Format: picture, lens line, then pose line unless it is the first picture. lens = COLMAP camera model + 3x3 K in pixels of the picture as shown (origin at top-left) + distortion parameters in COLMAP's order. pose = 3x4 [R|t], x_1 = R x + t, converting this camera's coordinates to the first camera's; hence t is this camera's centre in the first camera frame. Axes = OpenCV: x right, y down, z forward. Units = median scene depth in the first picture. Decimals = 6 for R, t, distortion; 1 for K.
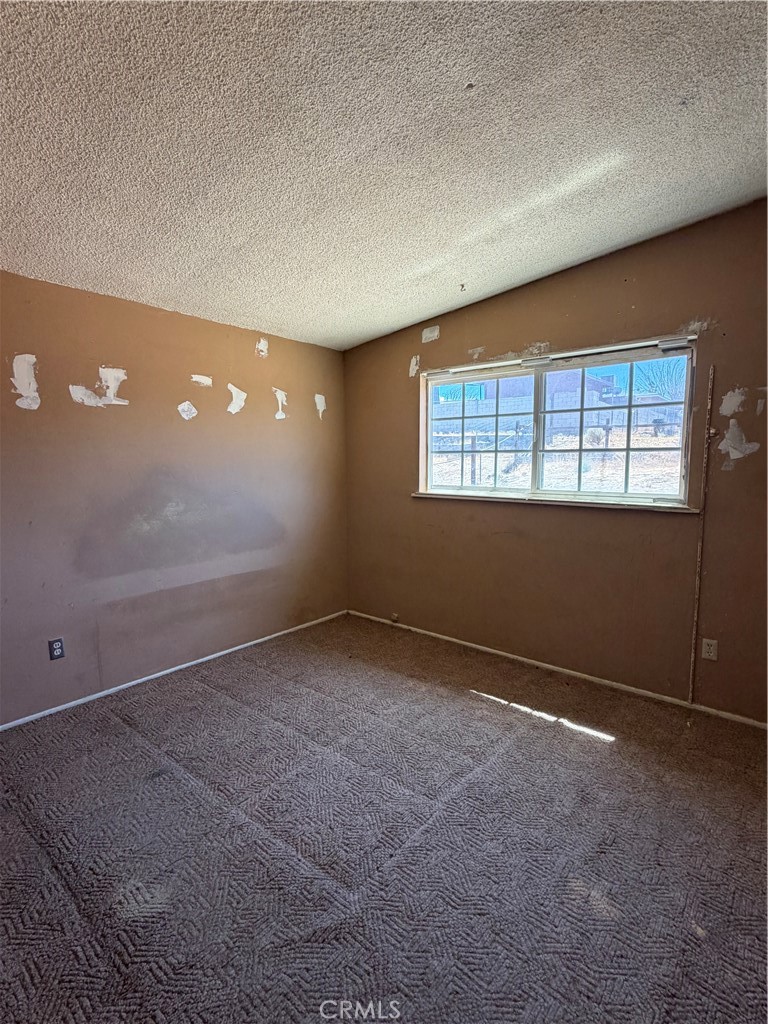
lens RADIAL K [[497.1, 0, 384.0], [0, 497.1, 512.0], [0, 0, 1]] dist [0.003014, 0.000215]
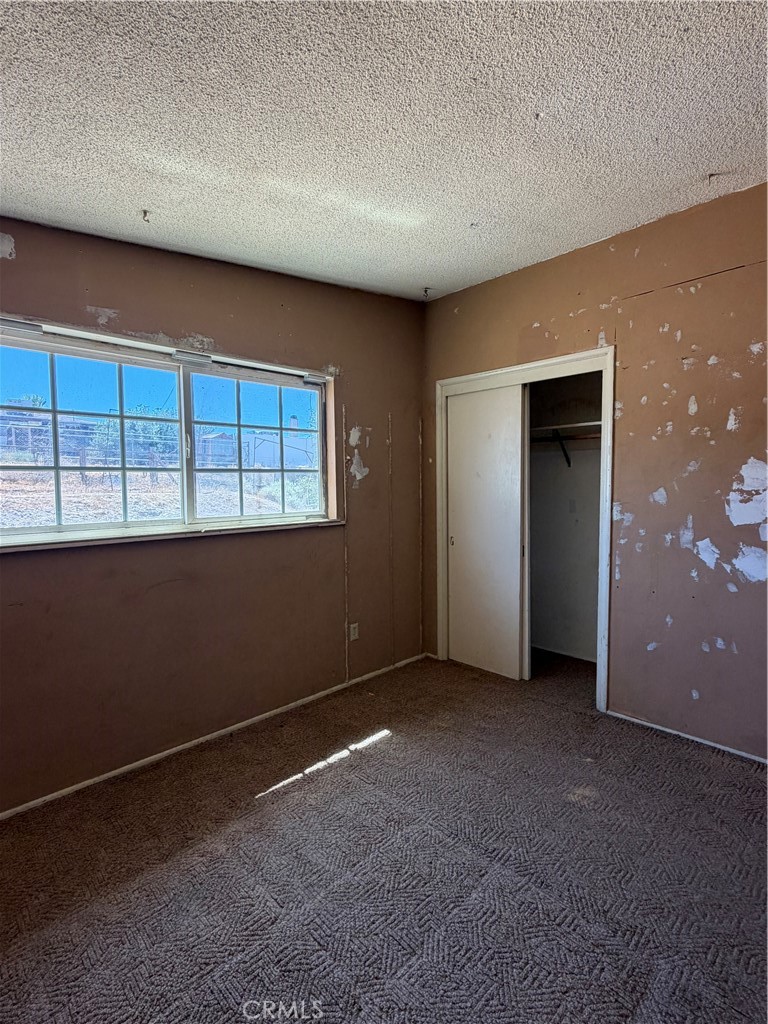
lens RADIAL K [[497.1, 0, 384.0], [0, 497.1, 512.0], [0, 0, 1]] dist [0.003014, 0.000215]
pose [[0.088216, -0.066224, 0.993897, -0.516309], [0.106987, 0.992646, 0.056645, -0.078546], [-0.990339, 0.101337, 0.094653, 0.718511]]
